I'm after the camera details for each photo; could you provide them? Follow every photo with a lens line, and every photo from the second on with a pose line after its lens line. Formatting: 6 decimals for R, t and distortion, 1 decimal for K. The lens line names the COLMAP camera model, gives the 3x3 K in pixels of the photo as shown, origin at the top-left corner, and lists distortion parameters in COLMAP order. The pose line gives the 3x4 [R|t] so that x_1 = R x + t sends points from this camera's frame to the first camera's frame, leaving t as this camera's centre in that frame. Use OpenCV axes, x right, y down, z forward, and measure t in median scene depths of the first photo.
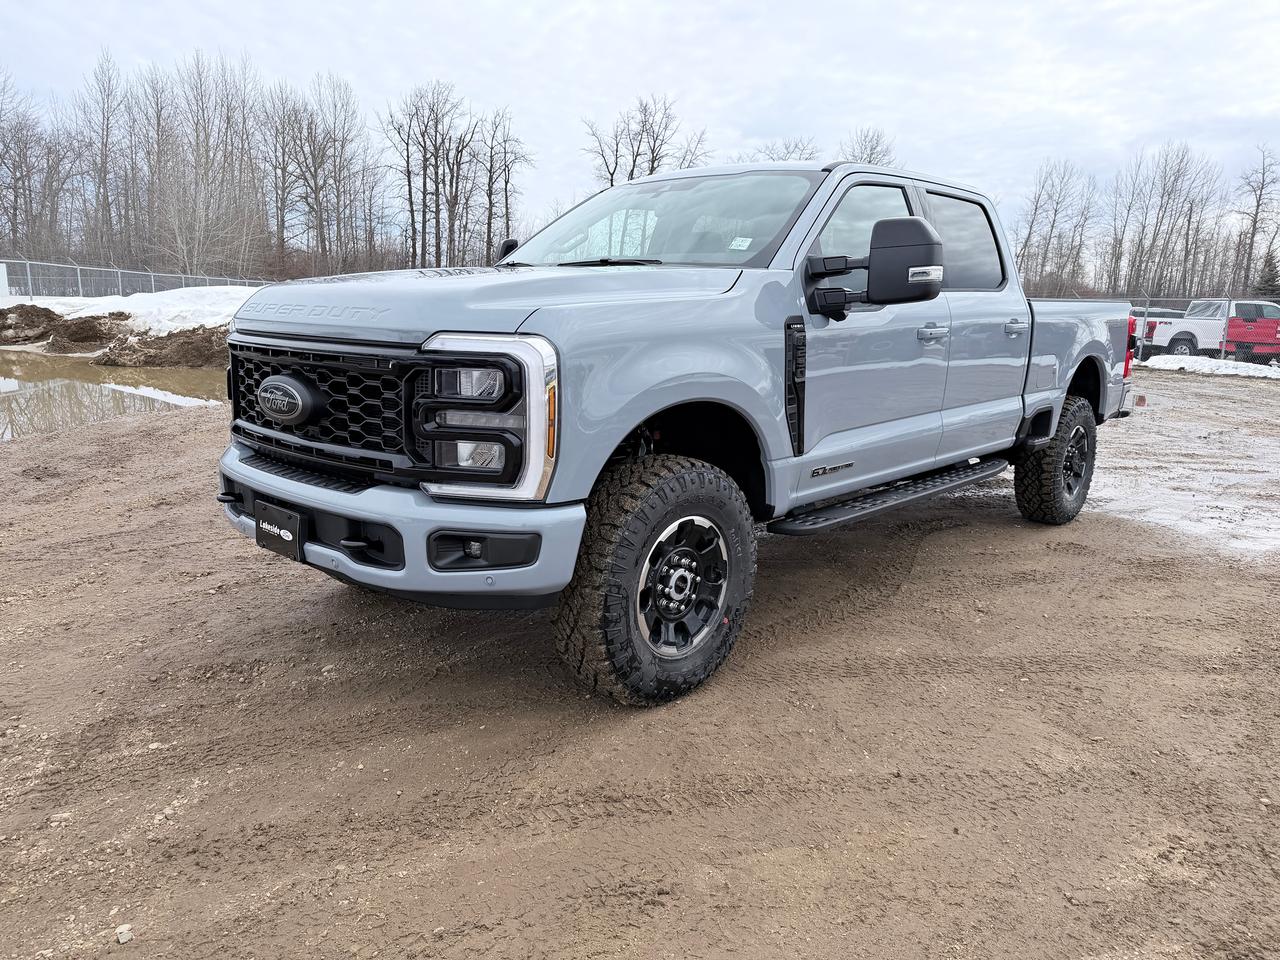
lens RADIAL K [[892.6, 0, 640.0], [0, 892.6, 480.0], [0, 0, 1]] dist [0.032546, -0.003425]
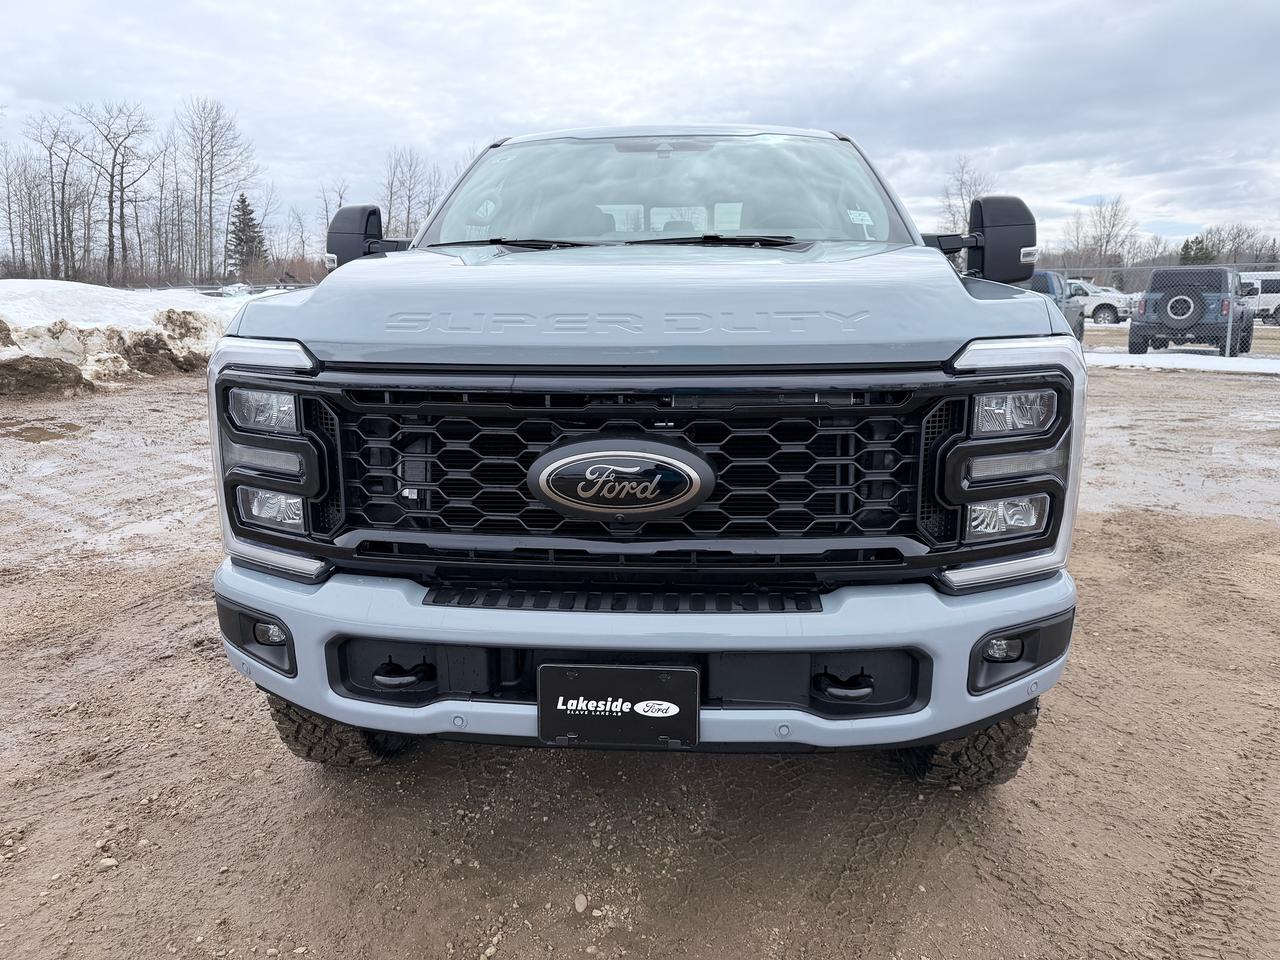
lens RADIAL K [[892.6, 0, 640.0], [0, 892.6, 480.0], [0, 0, 1]] dist [0.032546, -0.003425]
pose [[0.792592, -0.150717, 0.590831, -0.796541], [0.140748, 0.988024, 0.063227, -0.135994], [-0.593285, 0.033045, 0.804314, 0.590727]]
